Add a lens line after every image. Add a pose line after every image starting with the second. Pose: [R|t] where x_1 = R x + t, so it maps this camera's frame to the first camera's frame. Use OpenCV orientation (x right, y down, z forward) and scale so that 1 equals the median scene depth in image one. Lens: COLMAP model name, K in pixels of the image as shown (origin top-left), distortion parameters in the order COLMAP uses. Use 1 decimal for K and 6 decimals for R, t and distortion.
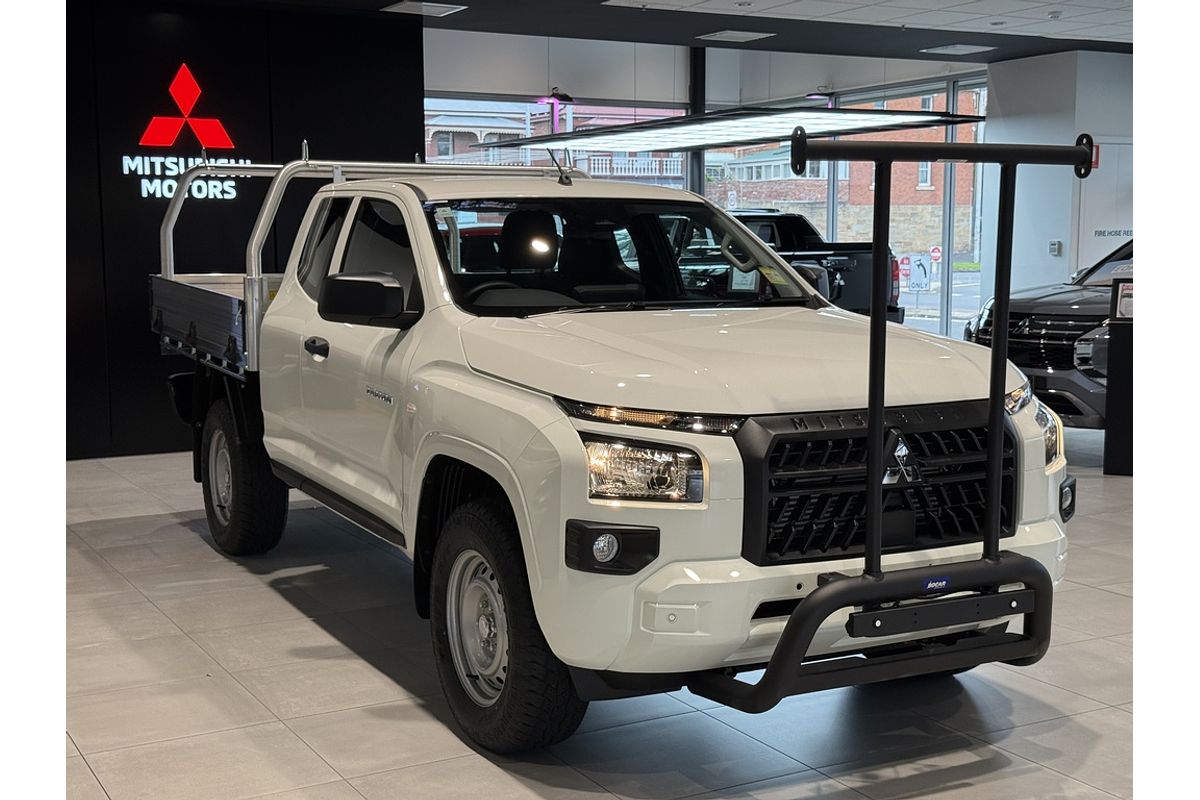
lens RADIAL K [[1499.5, 0, 584.0], [0, 1499.5, 398.4], [0, 0, 1]] dist [0.089908, -0.018829]
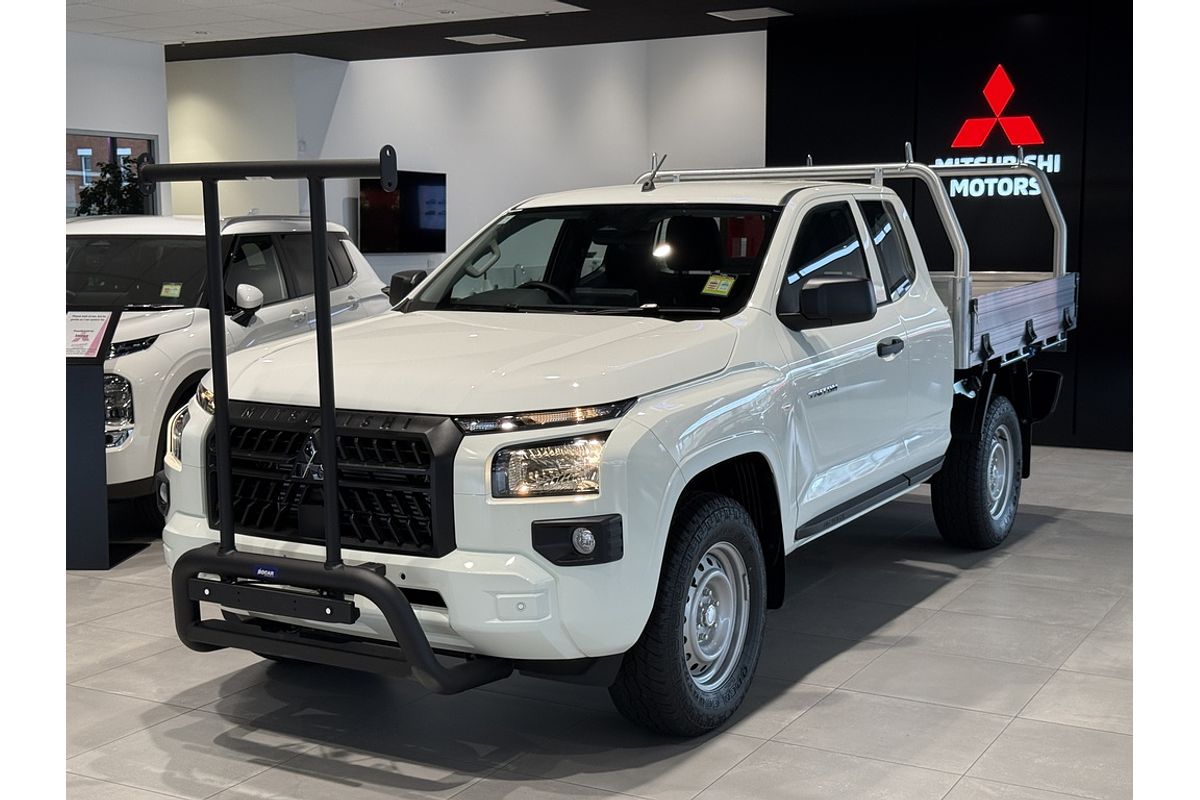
lens RADIAL K [[1478.6, 0, 596.0], [0, 1478.6, 401.9], [0, 0, 1]] dist [0.118362, -0.025523]
pose [[0.516762, 0.094209, -0.850930, 0.498880], [-0.084496, 0.994687, 0.058811, -0.031825], [0.851949, 0.041509, 0.521977, 0.257898]]
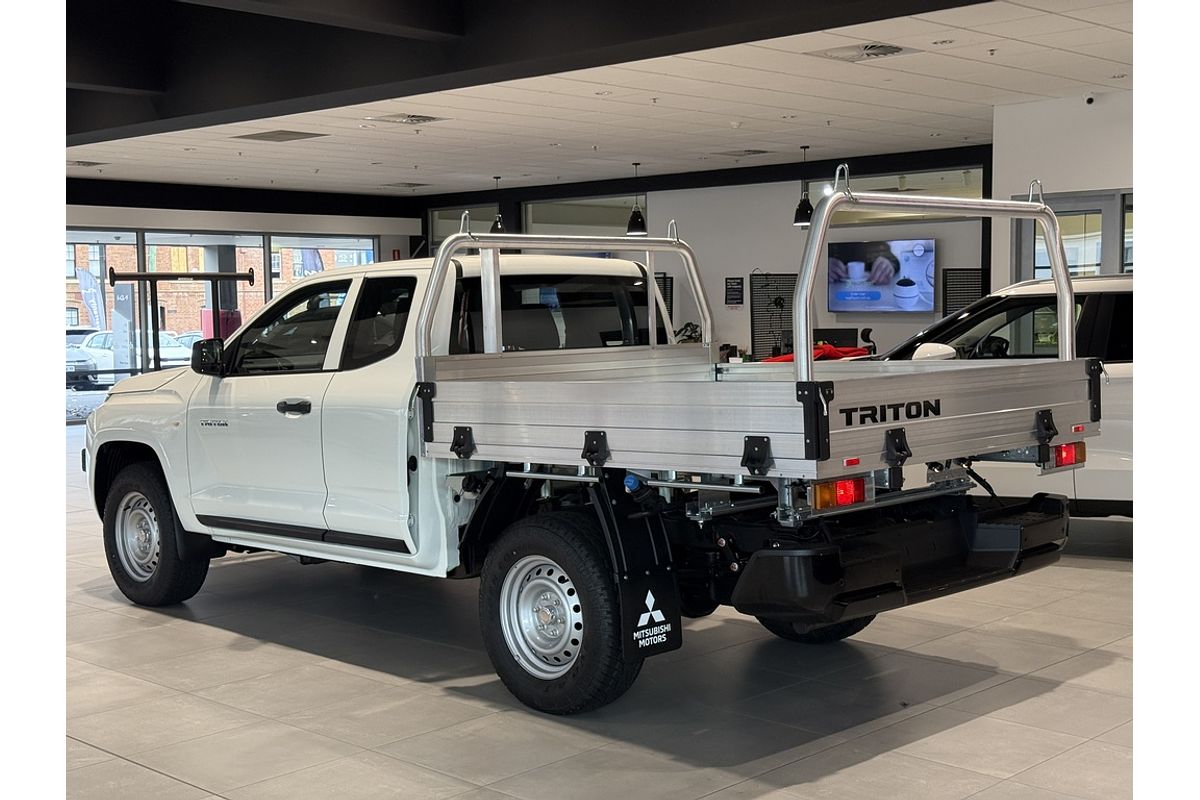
lens RADIAL K [[1523.6, 0, 600.0], [0, 1523.6, 400.0], [0, 0, 1]] dist [-0.010323, -0.019111]
pose [[-0.956781, 0.029502, -0.289308, 0.122599], [-0.020233, 0.985677, 0.167427, -0.149832], [0.290104, 0.166045, -0.942480, 1.353087]]
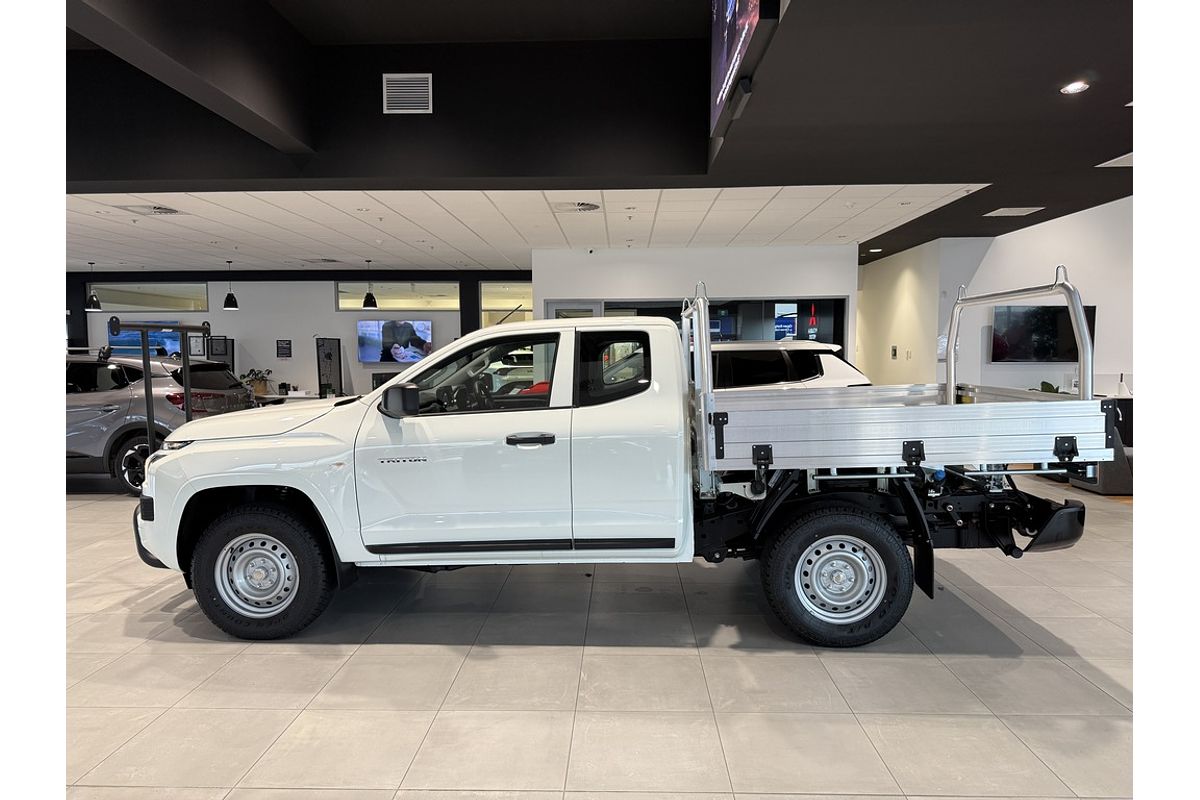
lens RADIAL K [[758.6, 0, 599.3], [0, 758.6, 392.6], [0, 0, 1]] dist [-0.001302, -0.002355]
pose [[-0.512107, 0.050579, -0.857431, 0.379809], [-0.086557, 0.990144, 0.110105, -0.100490], [0.854549, 0.130602, -0.502682, 0.892972]]
